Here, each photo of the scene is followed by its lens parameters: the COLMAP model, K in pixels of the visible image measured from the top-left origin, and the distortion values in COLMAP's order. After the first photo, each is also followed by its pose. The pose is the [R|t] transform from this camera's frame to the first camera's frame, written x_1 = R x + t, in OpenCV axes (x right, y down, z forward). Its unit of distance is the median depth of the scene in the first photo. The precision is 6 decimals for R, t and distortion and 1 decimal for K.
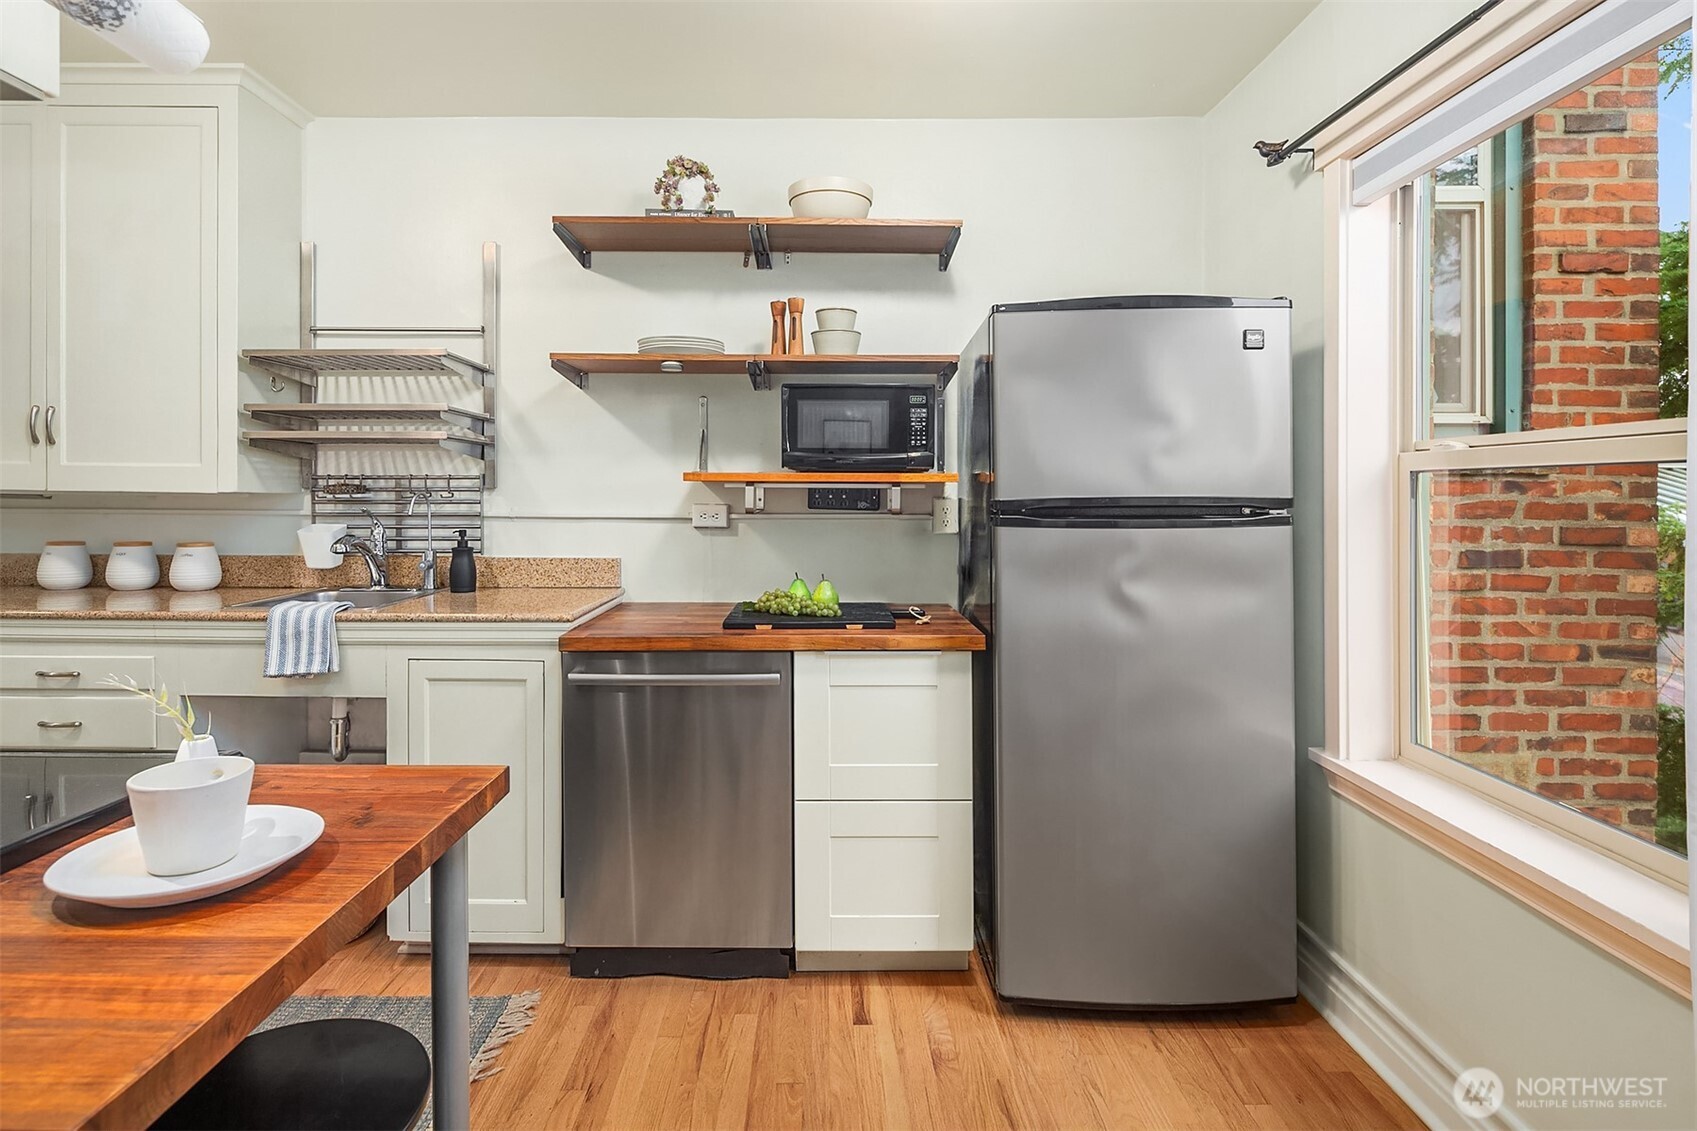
lens RADIAL K [[833.2, 0, 828.6], [0, 833.2, 507.3], [0, 0, 1]] dist [-0.000600, -0.002861]
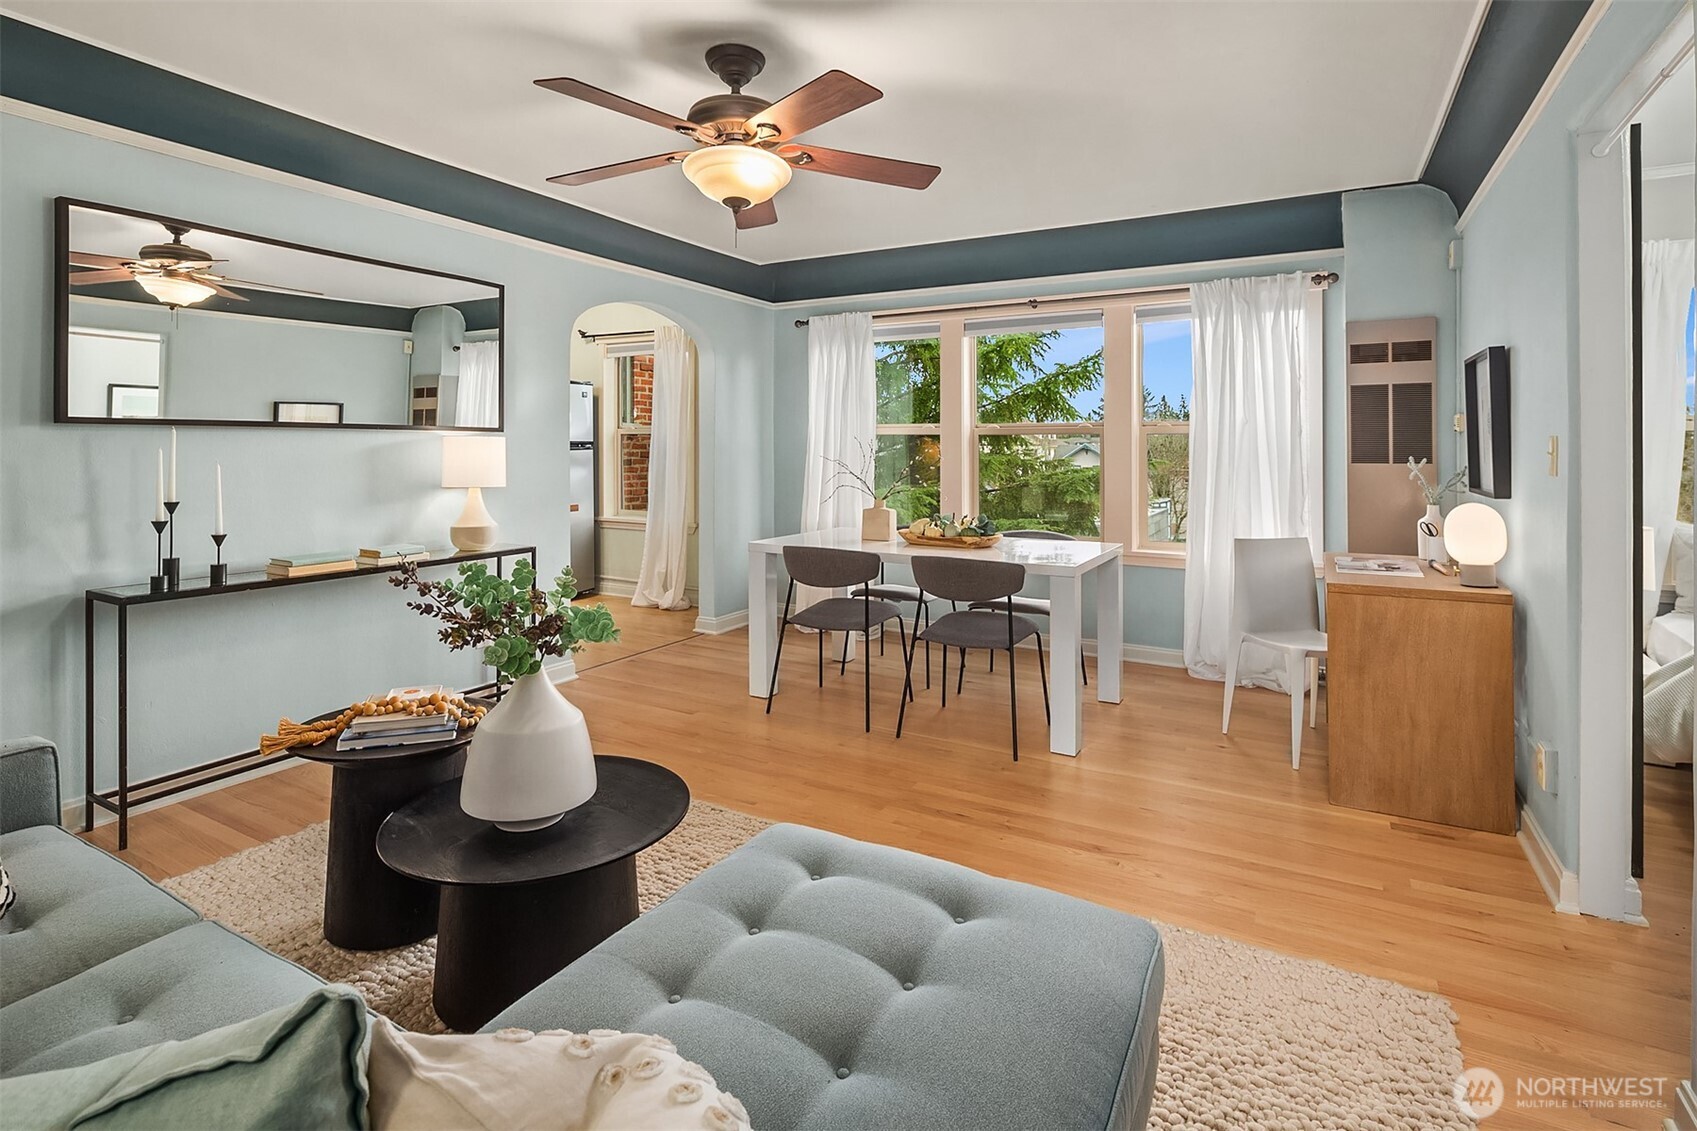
lens RADIAL K [[833.2, 0, 825.3], [0, 833.2, 446.7], [0, 0, 1]] dist [-0.000600, -0.002861]
pose [[0.525505, -0.000798, 0.850790, -1.563256], [0.010607, 0.999928, -0.005614, 0.033476], [-0.850724, 0.011974, 0.525476, -1.359655]]
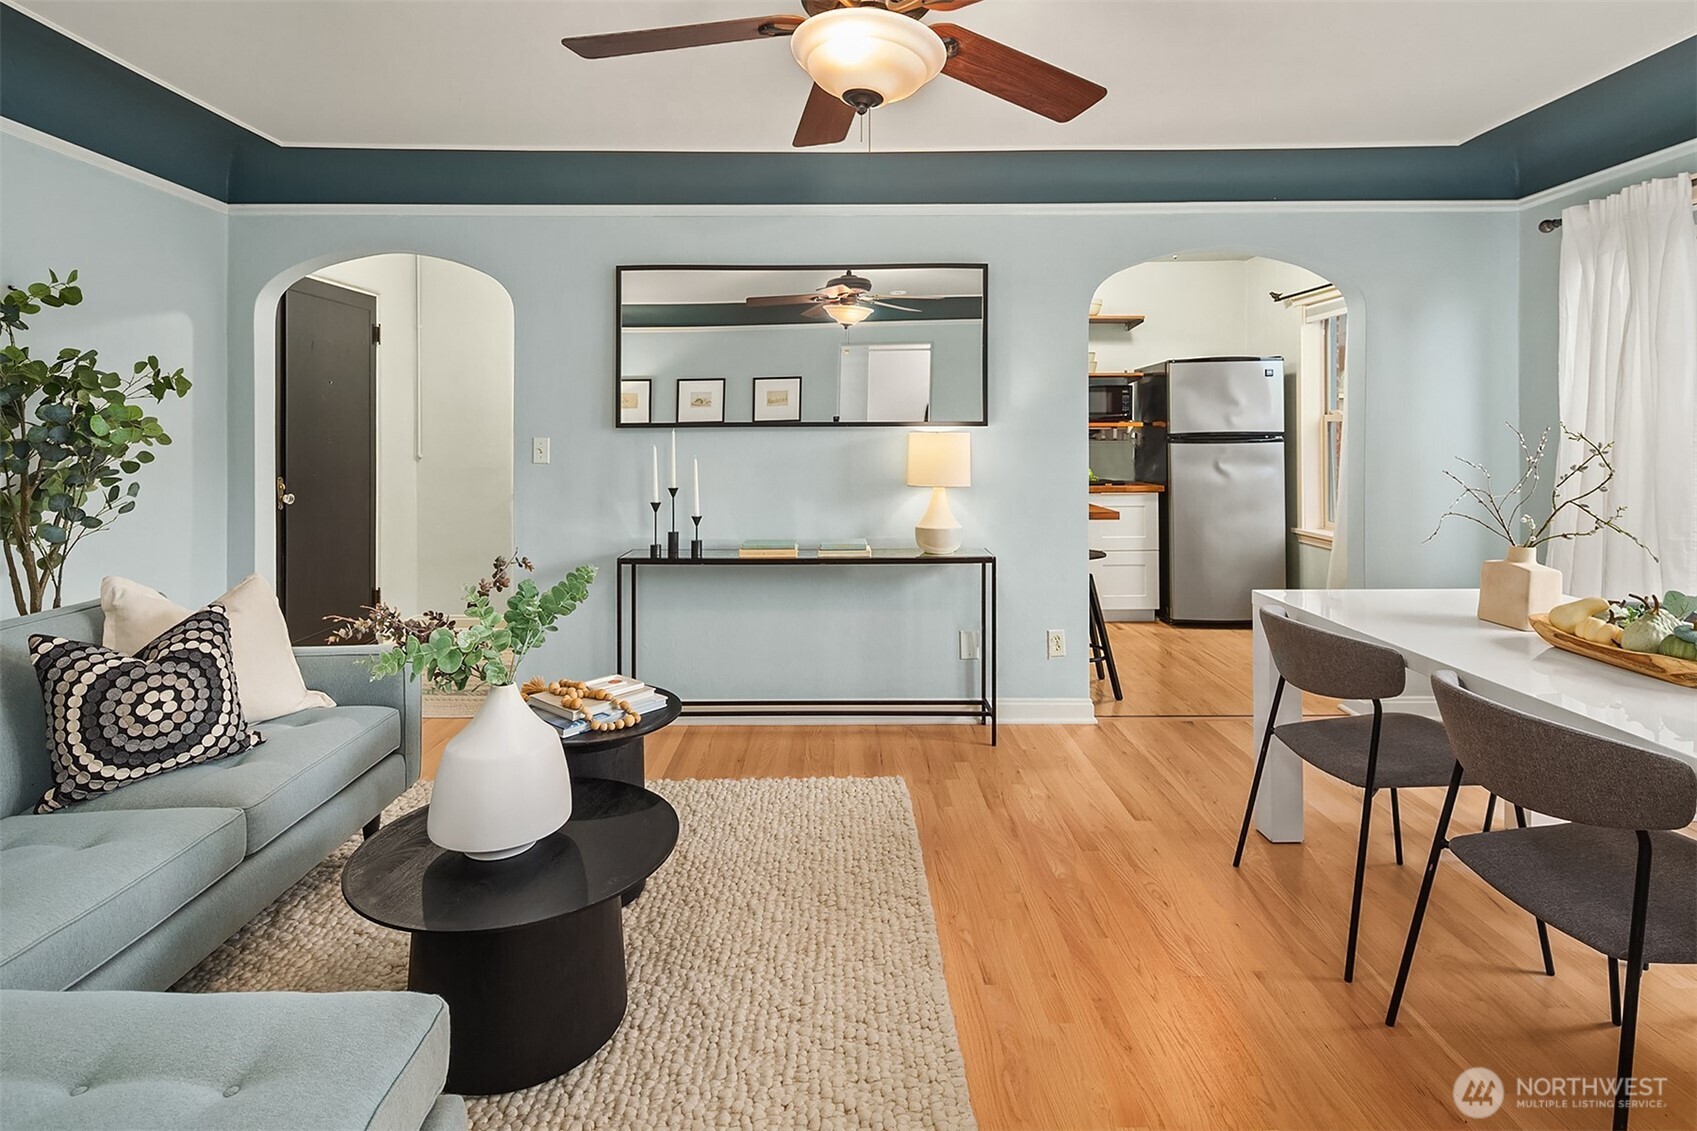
lens RADIAL K [[833.2, 0, 836.7], [0, 833.2, 437.8], [0, 0, 1]] dist [-0.000600, -0.002861]
pose [[0.999495, -0.006462, -0.031100, -0.669453], [0.006149, 0.999930, -0.010138, 0.021600], [0.031164, 0.009941, 0.999465, -1.449368]]
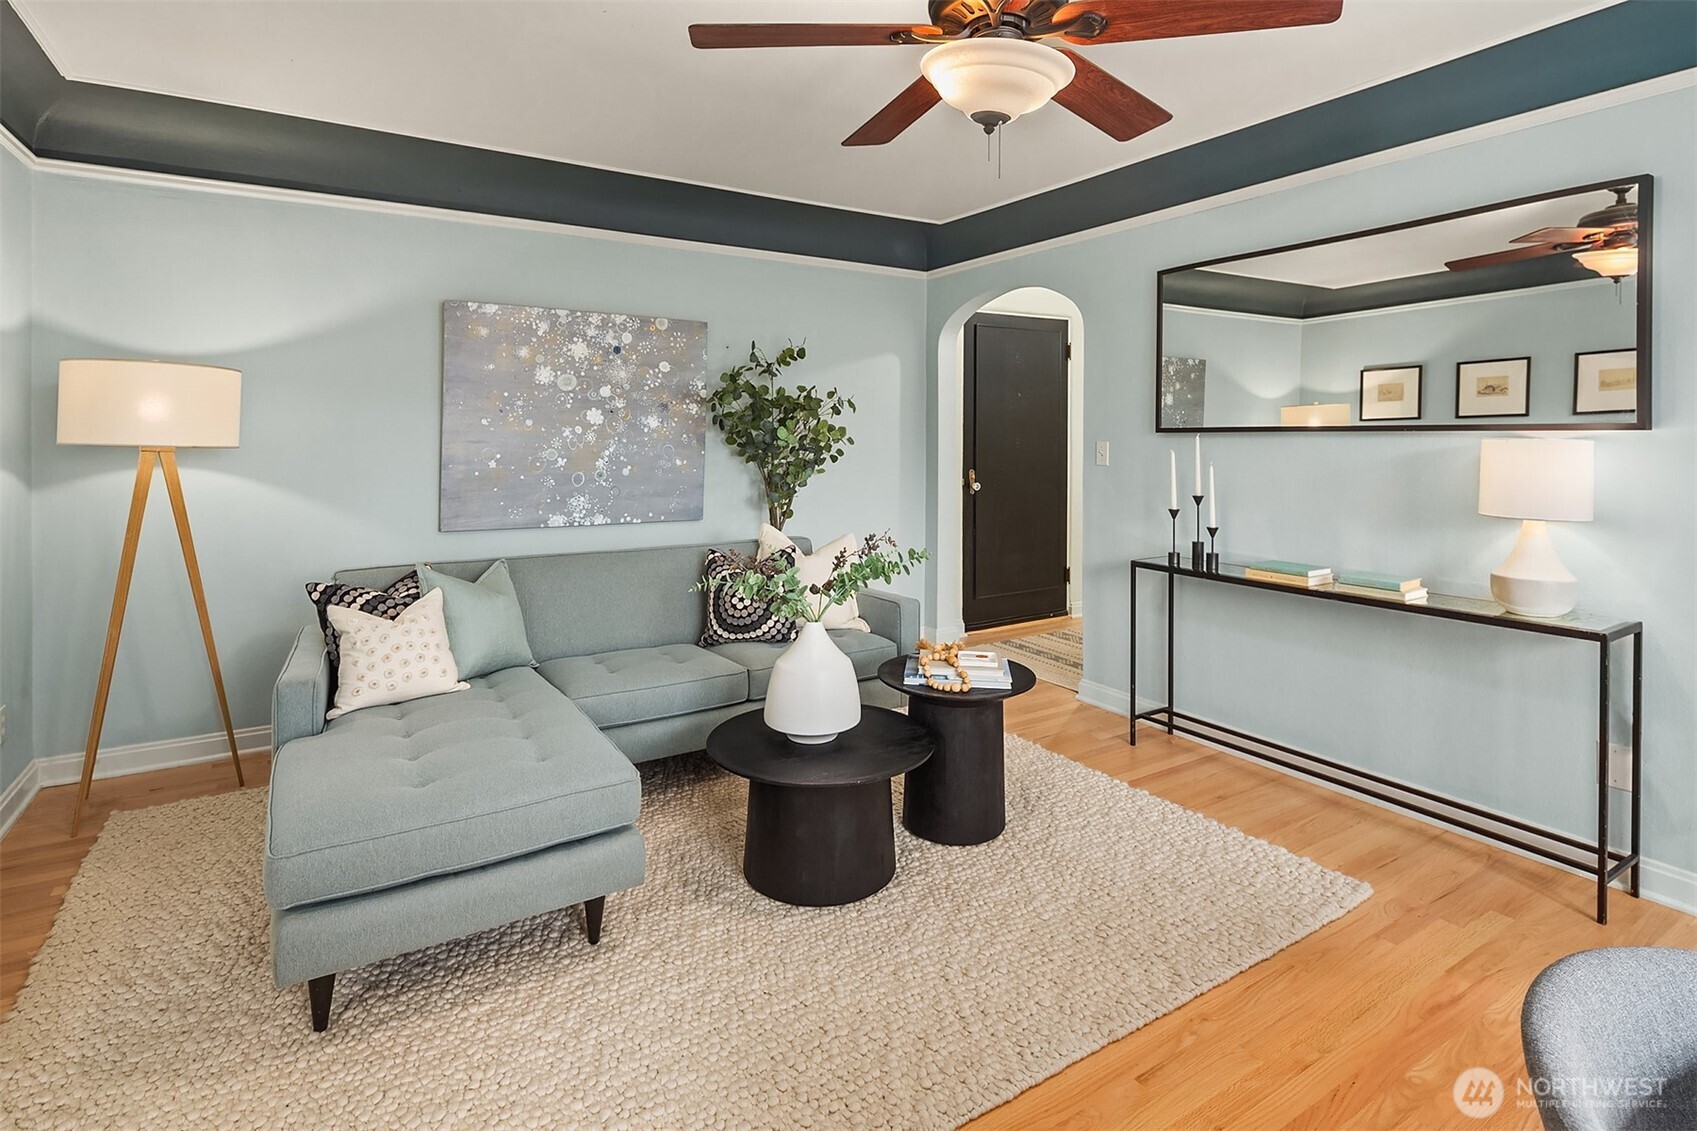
lens RADIAL K [[833.2, 0, 843.8], [0, 833.2, 434.1], [0, 0, 1]] dist [-0.000600, -0.002861]
pose [[0.508371, -0.004067, -0.861129, -0.059347], [-0.009518, 0.999901, -0.010341, 0.008497], [0.861086, 0.013453, 0.508282, -1.204370]]
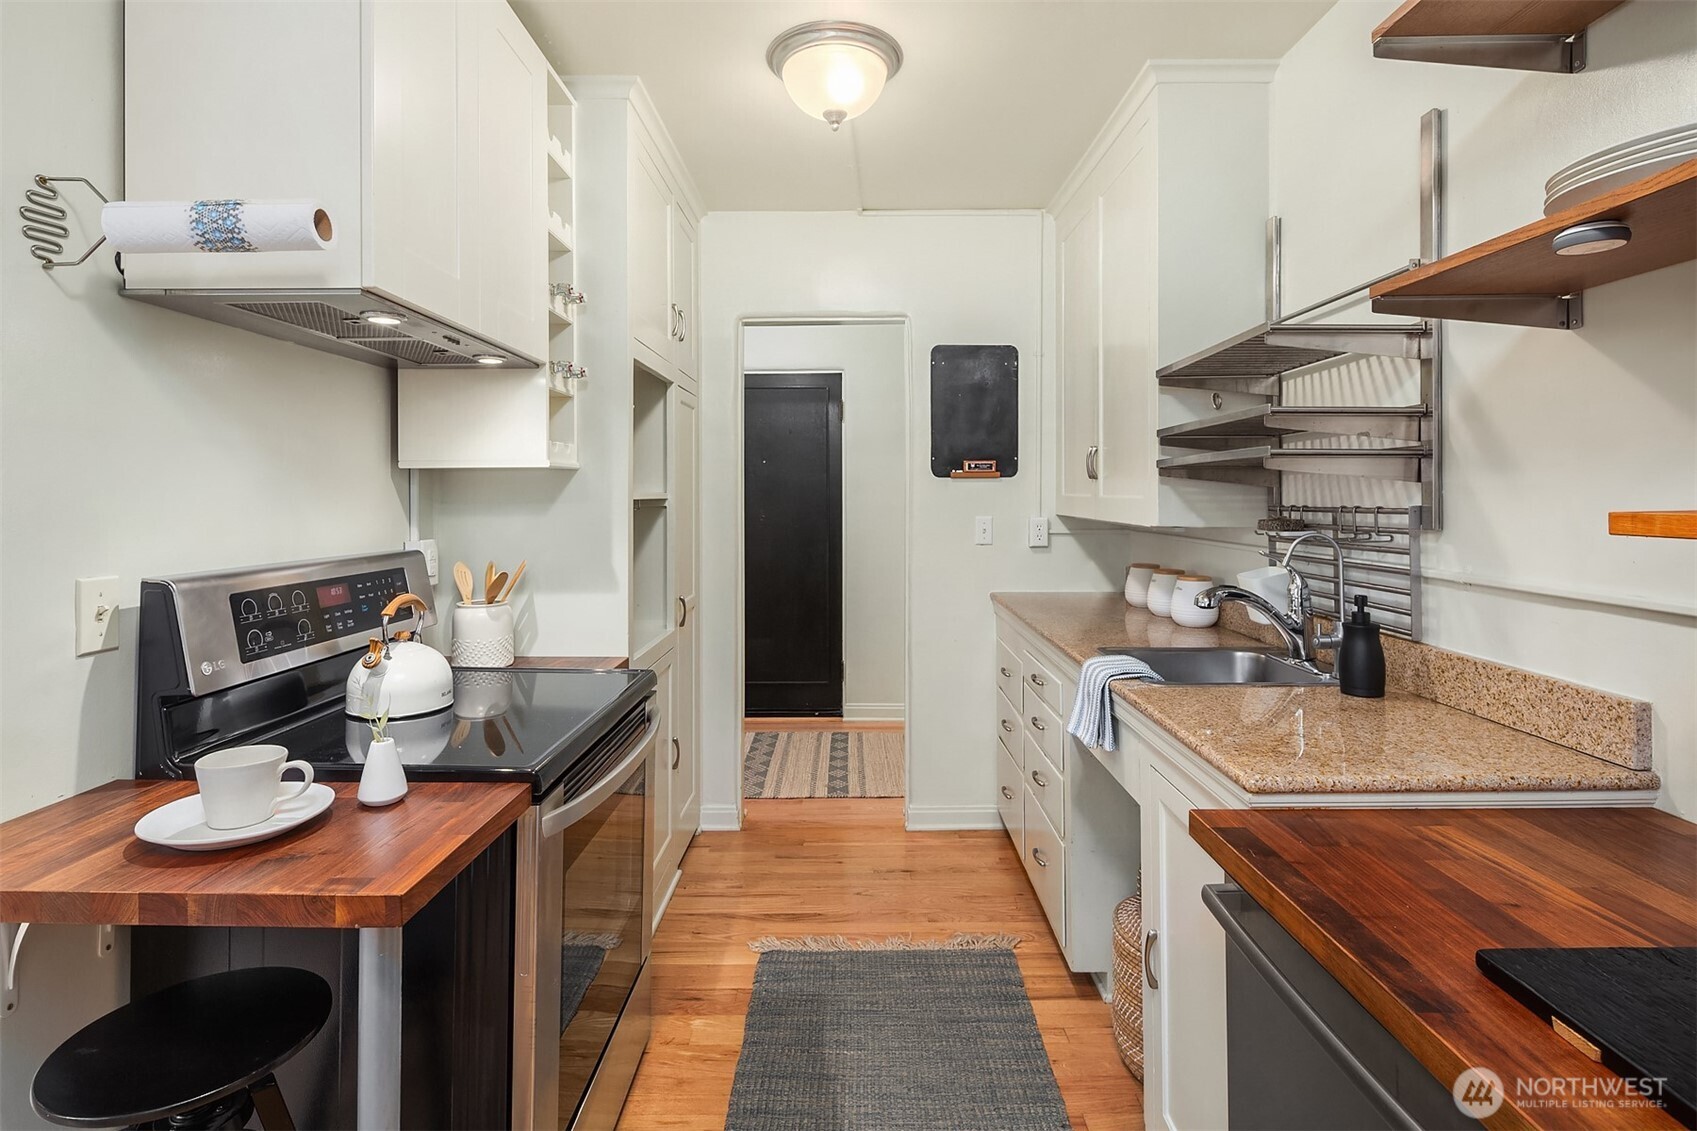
lens RADIAL K [[833.2, 0, 860.4], [0, 833.2, 497.6], [0, 0, 1]] dist [-0.000600, -0.002861]
pose [[-0.017821, -0.003168, -0.999836, 0.206095], [-0.013319, 0.999907, -0.002931, -0.042378], [0.999752, 0.013264, -0.017861, 0.672007]]
